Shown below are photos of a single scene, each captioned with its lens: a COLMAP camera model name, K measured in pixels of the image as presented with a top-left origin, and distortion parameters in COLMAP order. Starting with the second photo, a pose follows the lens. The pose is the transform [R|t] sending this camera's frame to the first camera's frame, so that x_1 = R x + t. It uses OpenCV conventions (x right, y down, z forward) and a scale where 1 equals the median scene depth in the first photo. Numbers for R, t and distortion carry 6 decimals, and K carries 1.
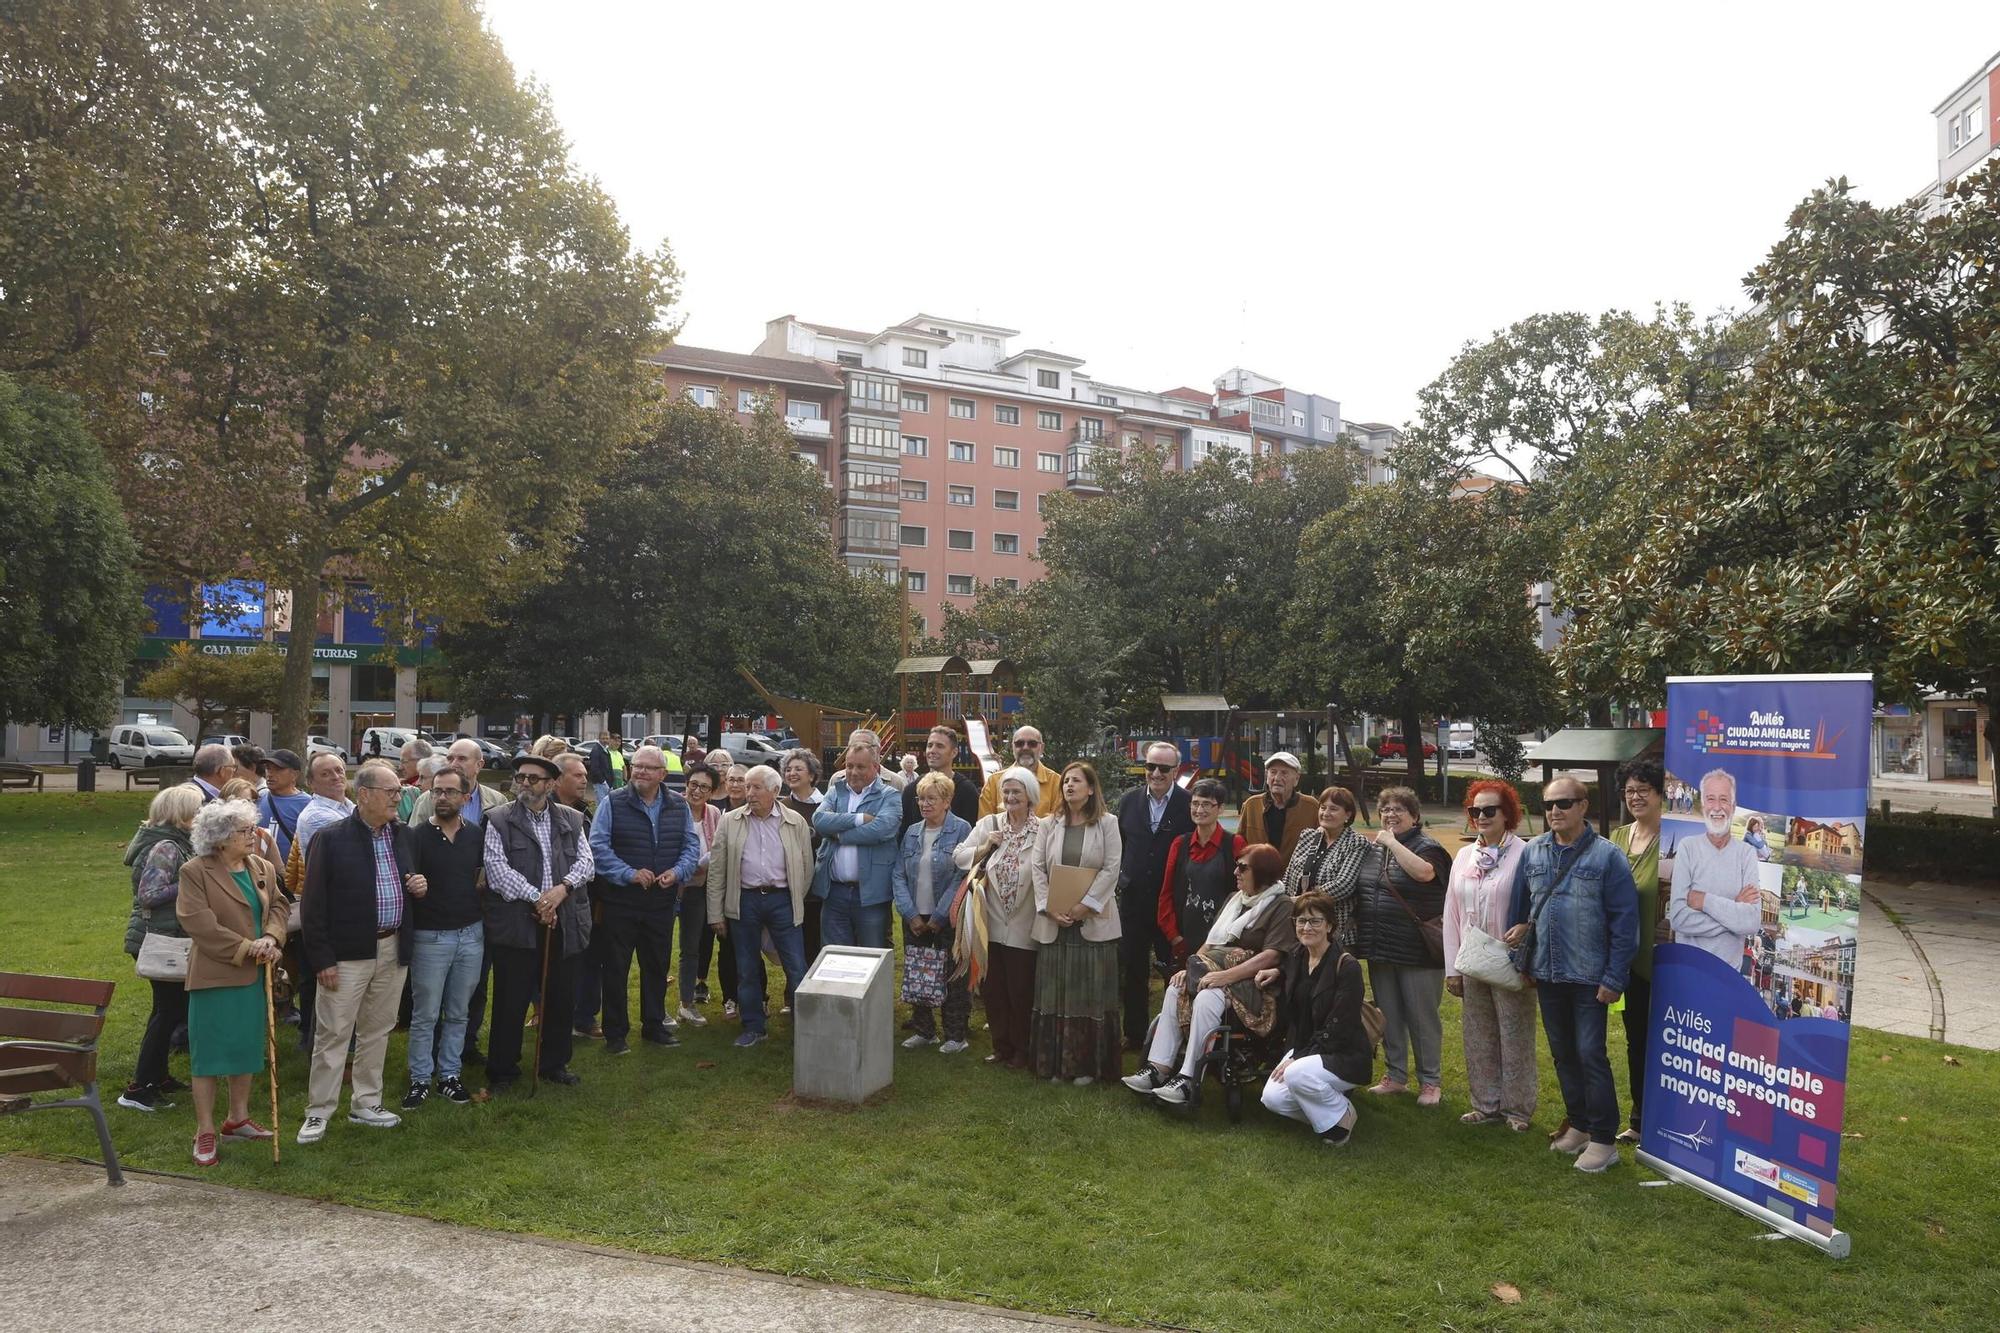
lens RADIAL K [[1364.6, 0, 1004.4], [0, 1364.6, 662.6], [0, 0, 1]] dist [-0.107339, 0.090268]
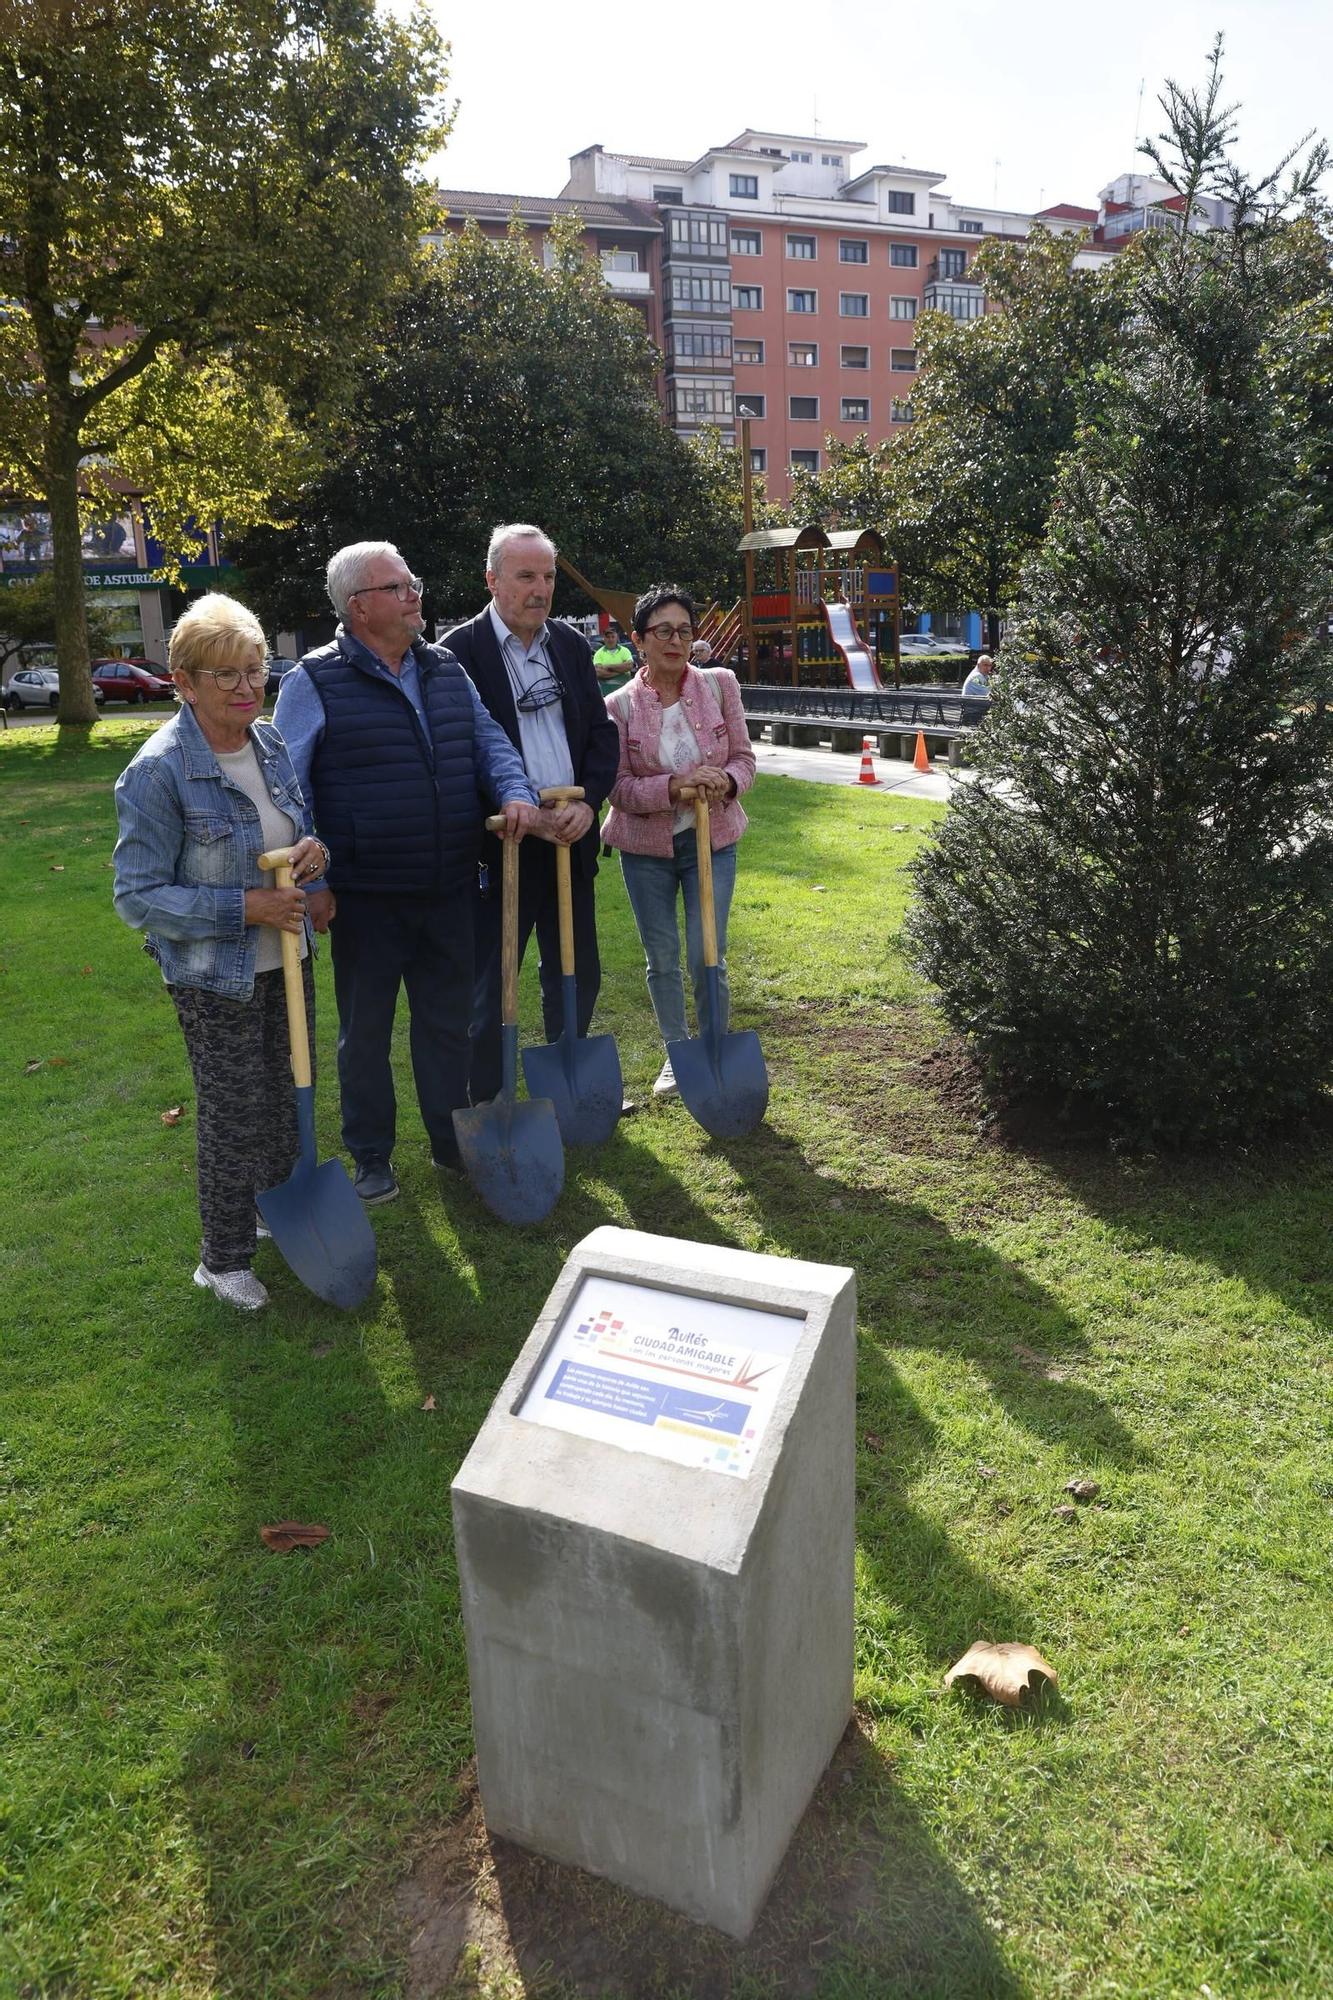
lens RADIAL K [[1364.6, 0, 656.0], [0, 1364.6, 989.6], [0, 0, 1]] dist [-0.107339, 0.090268]
pose [[0.989569, -0.009402, -0.143751, -0.013255], [0.052312, 0.953205, 0.297765, 0.014274], [0.134224, -0.302179, 0.943754, 0.126876]]
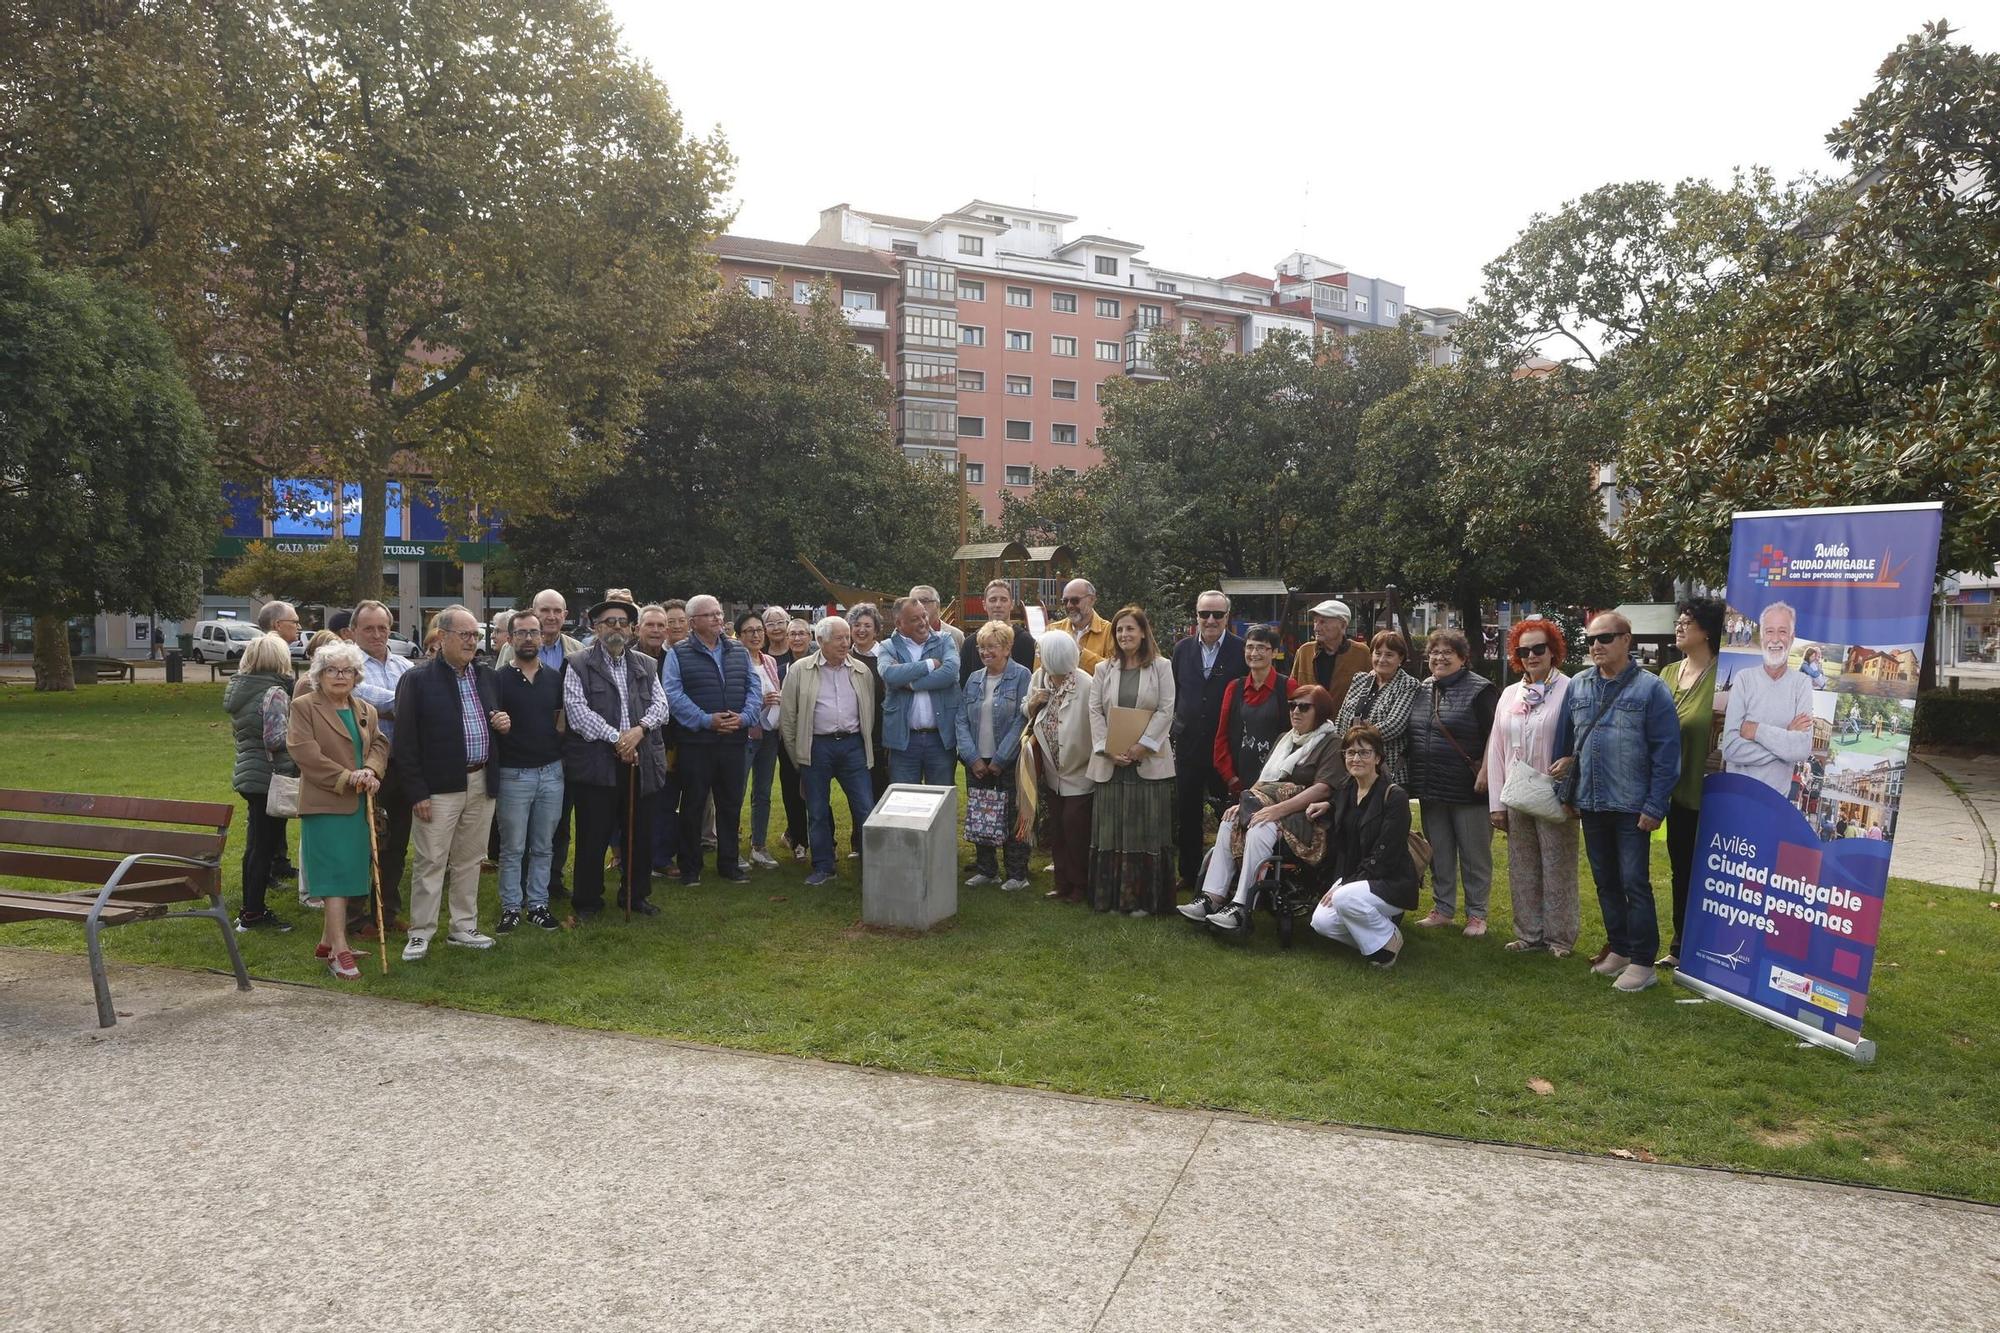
lens RADIAL K [[1364.6, 0, 1004.4], [0, 1364.6, 662.6], [0, 0, 1]] dist [-0.107339, 0.090268]
pose [[0.999064, -0.003286, -0.043133, 0.000019], [0.006605, 0.997008, 0.077018, 0.005960], [0.042751, -0.077230, 0.996096, -0.005036]]
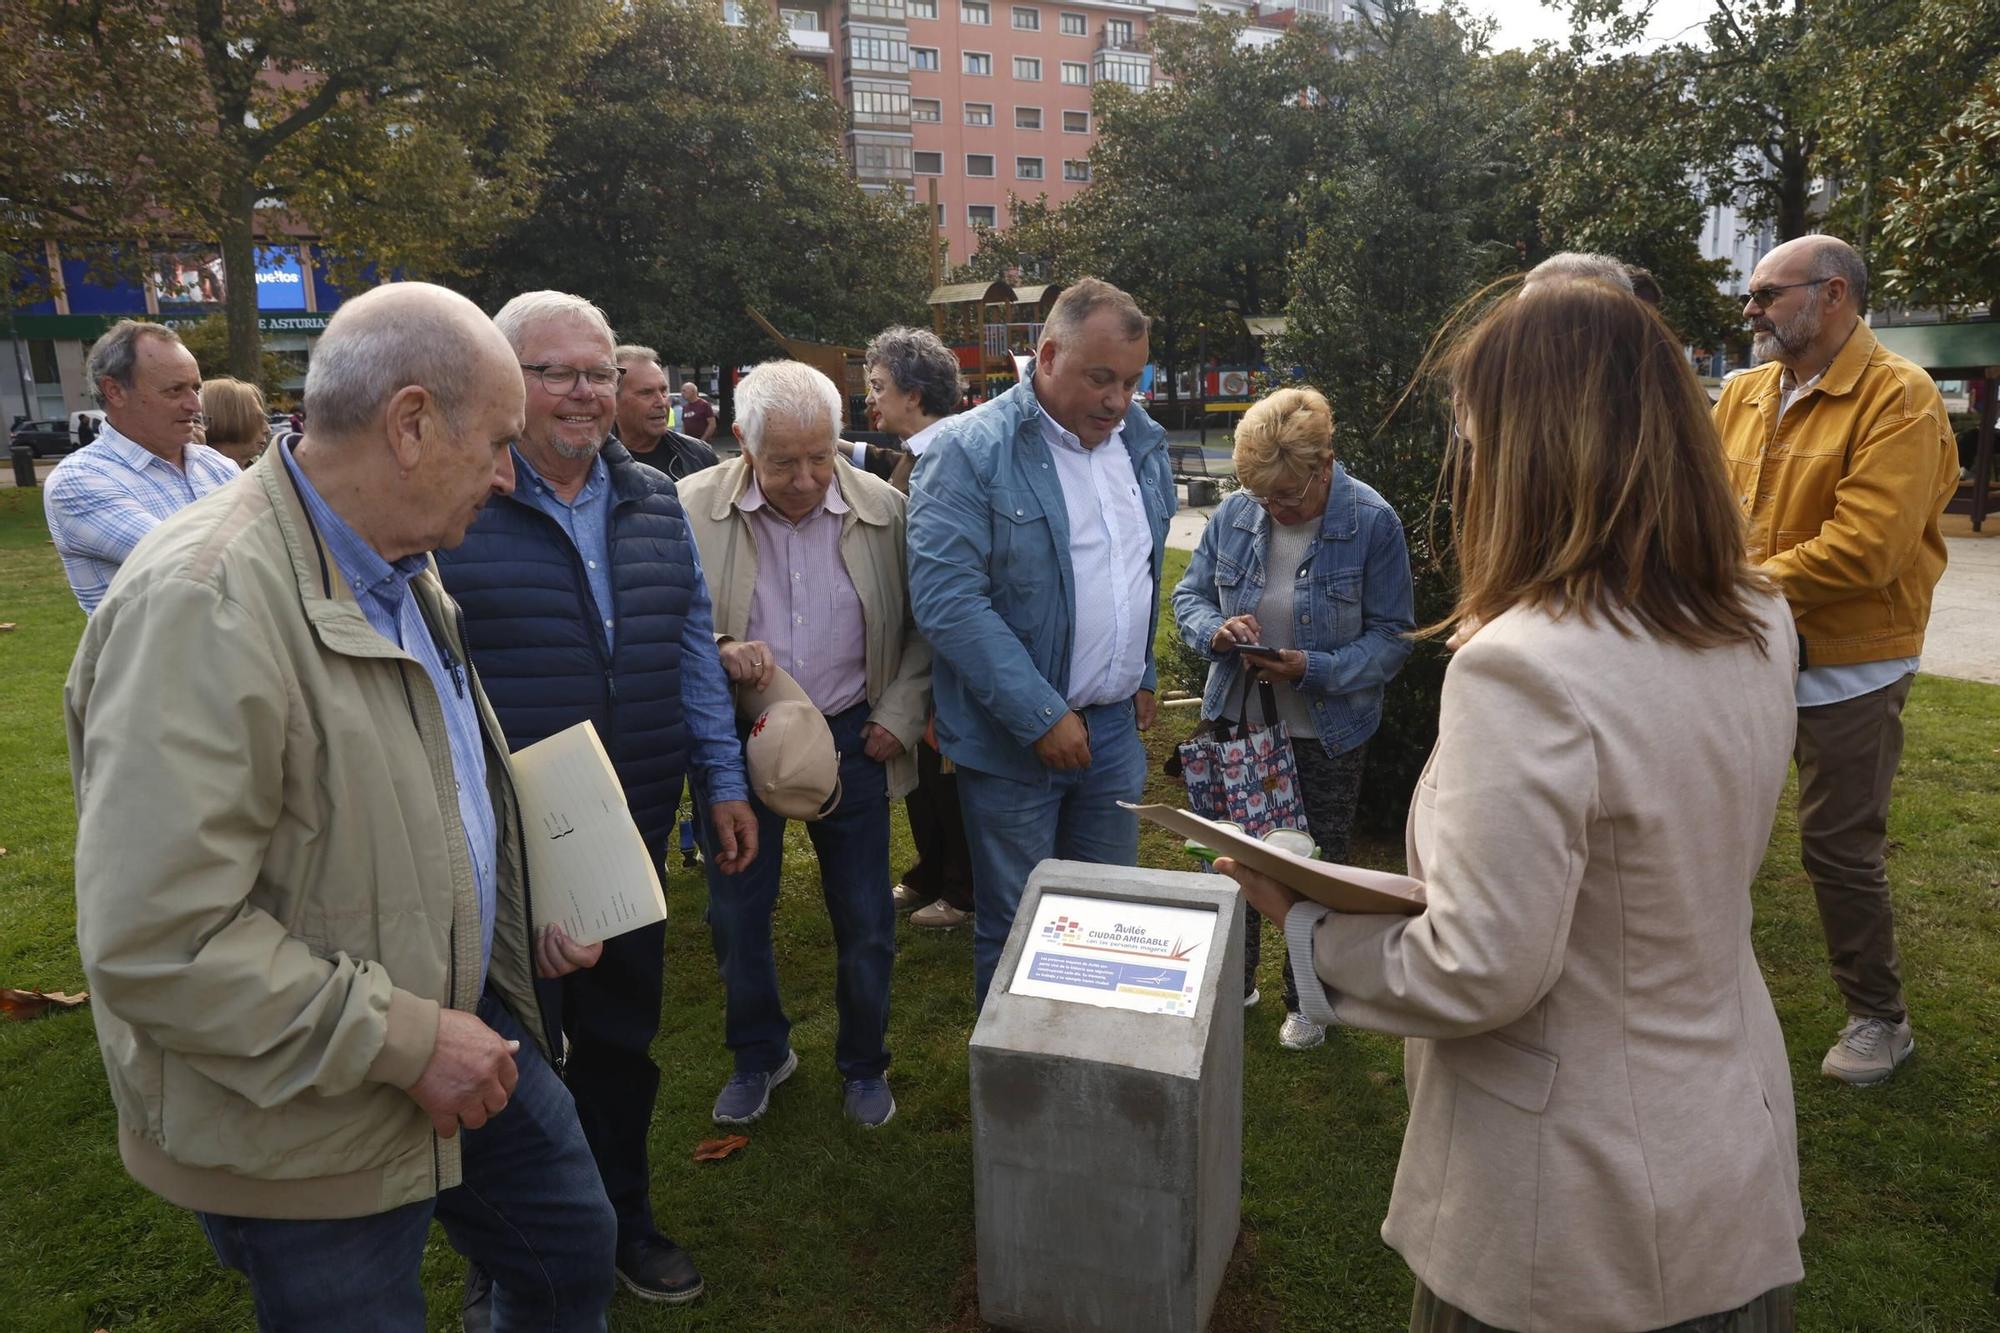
lens RADIAL K [[1364.6, 0, 1004.4], [0, 1364.6, 662.6], [0, 0, 1]] dist [-0.107339, 0.090268]
pose [[0.999235, -0.033398, -0.020345, -0.021546], [0.037456, 0.966910, 0.252352, 0.011881], [0.011244, -0.252921, 0.967422, 0.112095]]
